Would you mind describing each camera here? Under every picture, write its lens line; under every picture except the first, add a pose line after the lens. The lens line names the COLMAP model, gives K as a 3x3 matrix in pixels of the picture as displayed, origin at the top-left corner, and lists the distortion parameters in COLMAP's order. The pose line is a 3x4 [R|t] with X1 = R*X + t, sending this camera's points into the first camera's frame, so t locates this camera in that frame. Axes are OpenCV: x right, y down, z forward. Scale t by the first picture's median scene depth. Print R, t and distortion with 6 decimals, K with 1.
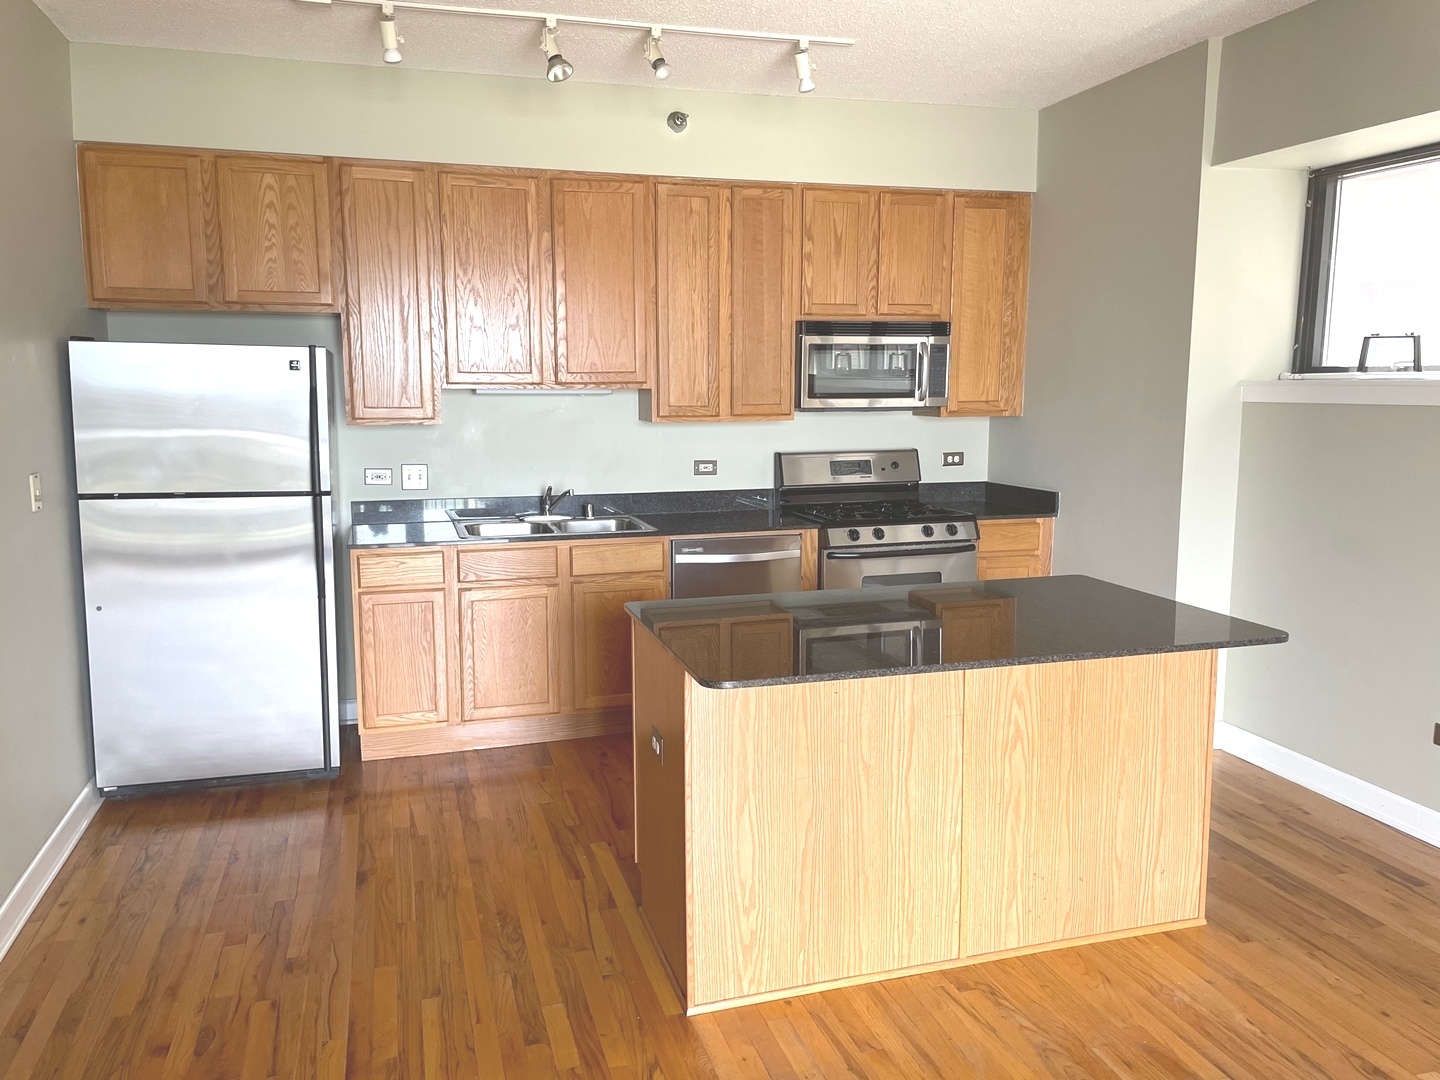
lens RADIAL K [[1092.9, 0, 718.1], [0, 1092.9, 529.3], [0, 0, 1]] dist [0.078768, -0.098146]
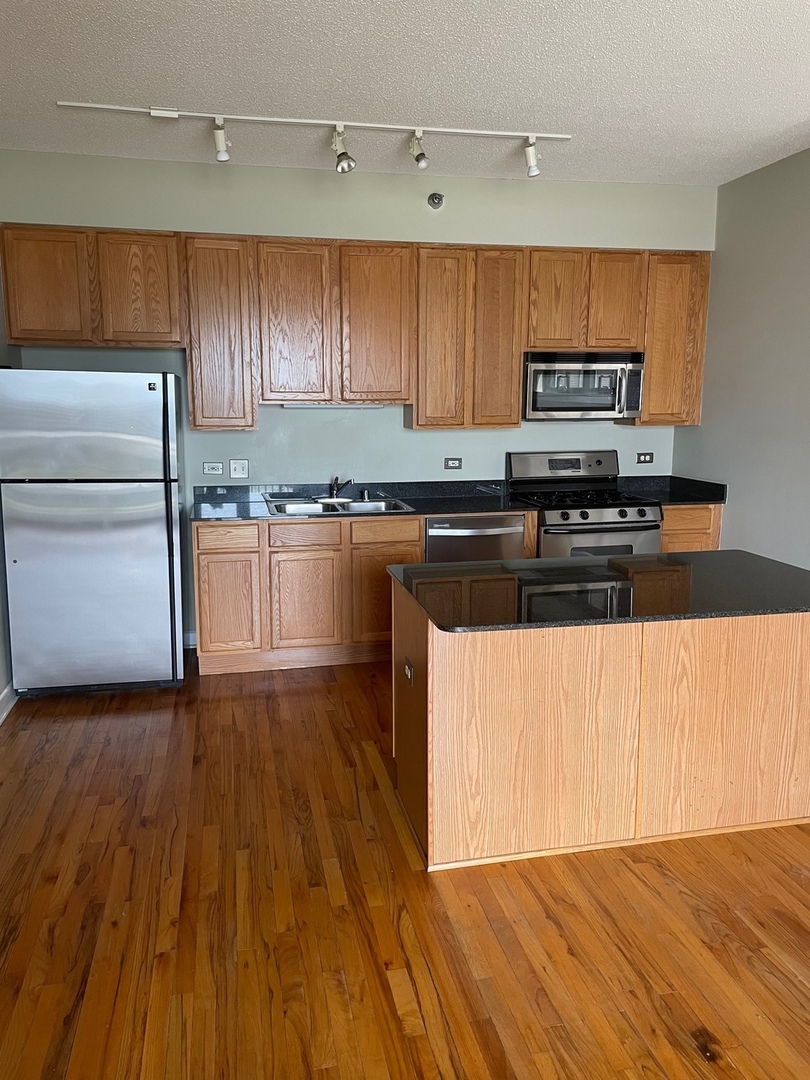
lens RADIAL K [[819.7, 0, 405.7], [0, 819.7, 529.5], [0, 0, 1]] dist [0.078768, -0.098146]
pose [[0.996919, 0.014943, -0.076998, 0.011271], [-0.012840, 0.999533, 0.027726, -0.004035], [0.077376, -0.026652, 0.996646, -0.000759]]
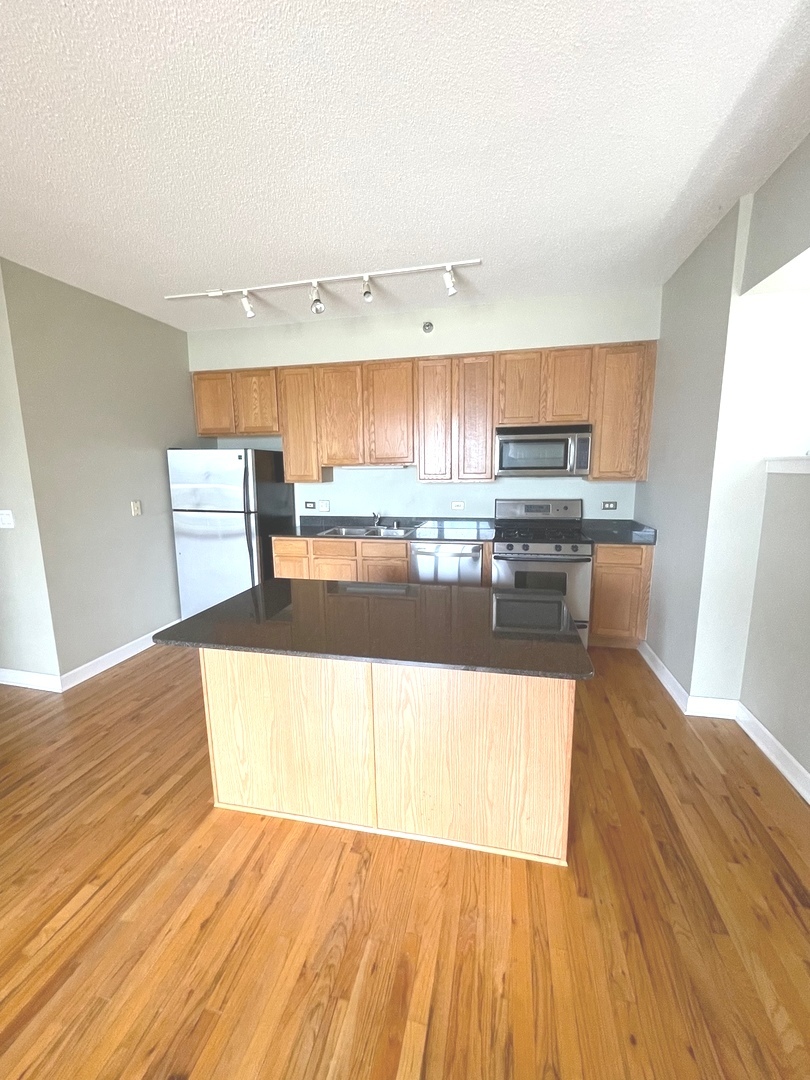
lens RADIAL K [[440.5, 0, 404.7], [0, 440.5, 540.7], [0, 0, 1]] dist [-0.001226, -0.000787]
pose [[0.871518, 0.073487, -0.484825, 0.387377], [-0.054841, 0.997111, 0.052554, -0.040345], [0.487286, -0.019213, 0.873031, 0.350360]]
